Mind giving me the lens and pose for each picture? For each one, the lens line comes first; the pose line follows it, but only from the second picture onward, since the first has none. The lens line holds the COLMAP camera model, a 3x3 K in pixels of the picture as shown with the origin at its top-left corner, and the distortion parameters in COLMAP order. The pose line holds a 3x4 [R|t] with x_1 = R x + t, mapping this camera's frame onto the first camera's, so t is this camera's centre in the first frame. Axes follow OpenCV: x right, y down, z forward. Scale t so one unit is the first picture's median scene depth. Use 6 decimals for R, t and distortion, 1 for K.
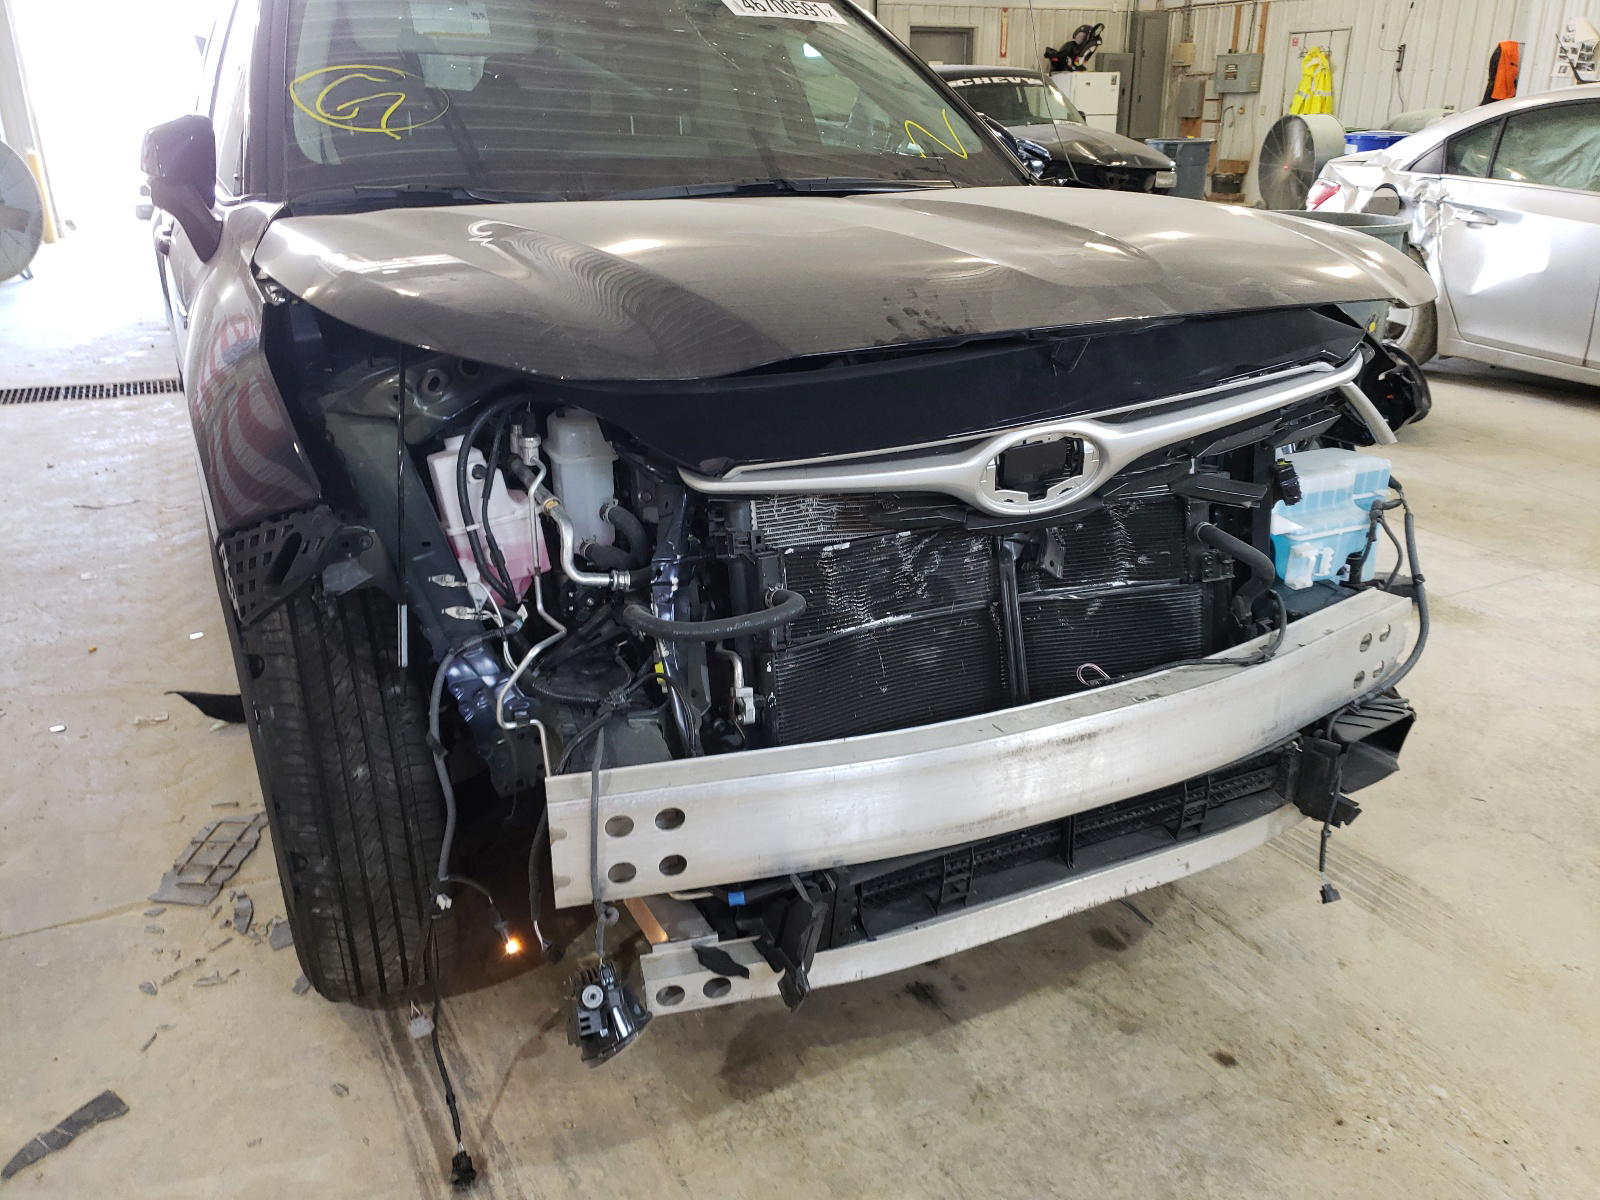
lens RADIAL K [[1219.5, 0, 800.0], [0, 1219.5, 600.0], [0, 0, 1]] dist [-0.006761, -0.006713]
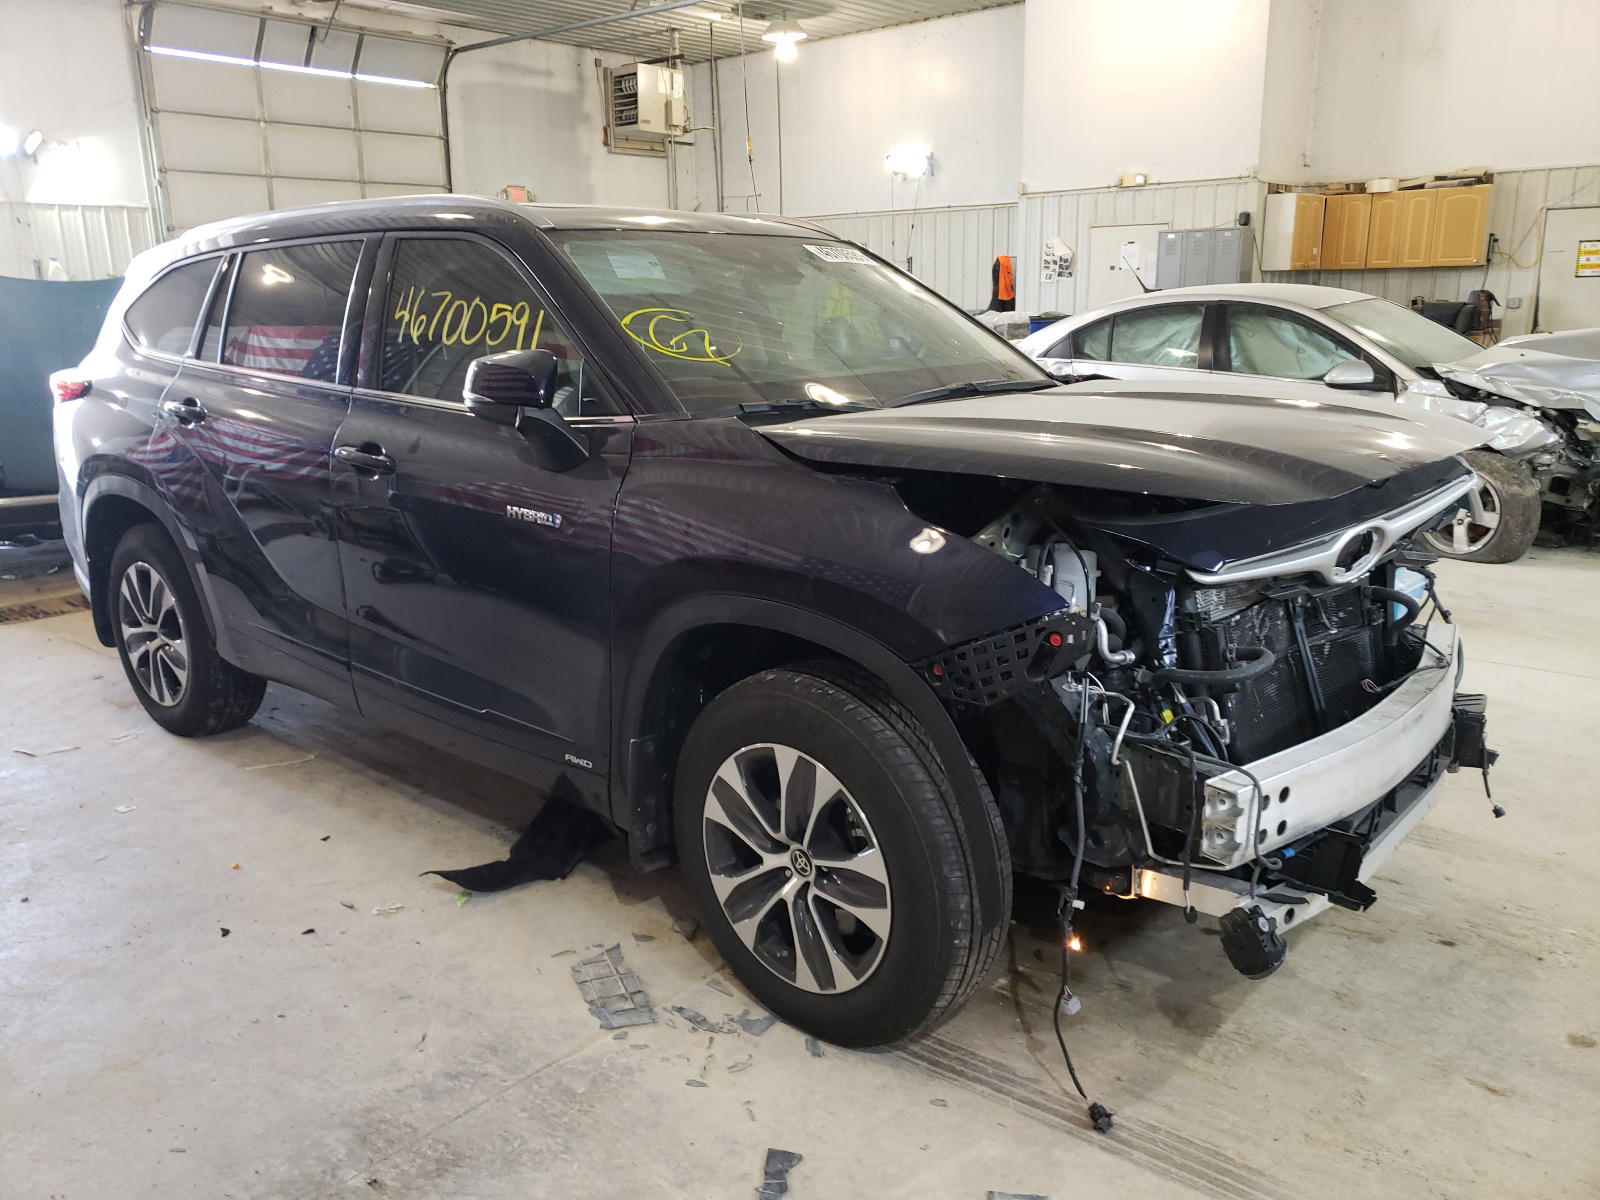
lens RADIAL K [[1204.3, 0, 751.7], [0, 1204.3, 628.9], [0, 0, 1]] dist [0.005272, -0.000665]
pose [[0.933731, -0.107629, 0.341413, -0.939222], [0.150115, 0.983548, -0.100490, 0.025431], [-0.324980, 0.145082, 0.934526, -0.152771]]
